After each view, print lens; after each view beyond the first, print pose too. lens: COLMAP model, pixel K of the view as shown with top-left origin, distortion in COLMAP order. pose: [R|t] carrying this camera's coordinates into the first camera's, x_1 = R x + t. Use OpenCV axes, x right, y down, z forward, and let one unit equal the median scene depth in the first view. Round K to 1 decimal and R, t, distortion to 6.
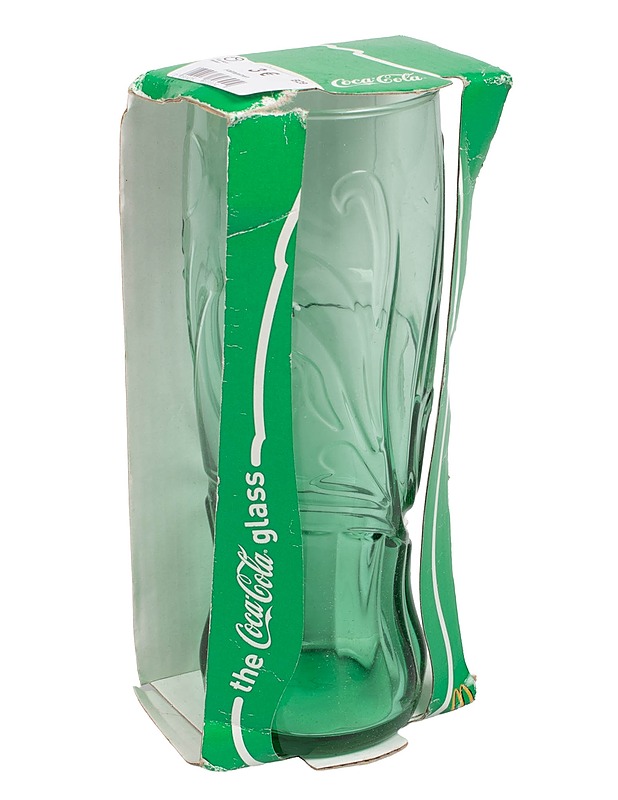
lens RADIAL K [[1377.1, 0, 309.0], [0, 1377.1, 400.0], [0, 0, 1]] dist [0.001420, -0.055277]
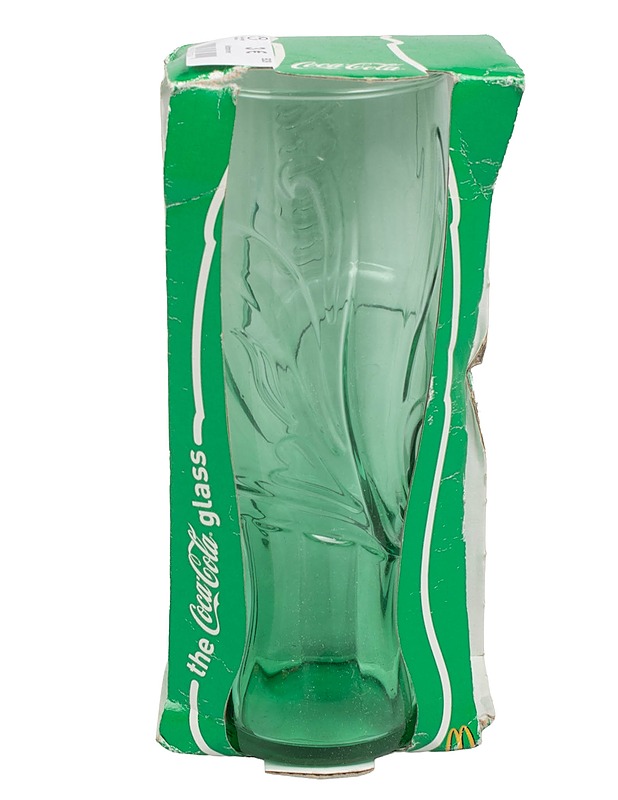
lens RADIAL K [[1405.5, 0, 309.0], [0, 1405.5, 400.0], [0, 0, 1]] dist [0.011670, 0.127551]
pose [[0.945330, 0.151624, -0.288722, 0.309570], [-0.157225, 0.987555, 0.003836, -0.000166], [0.285711, 0.041768, 0.957405, 0.049801]]
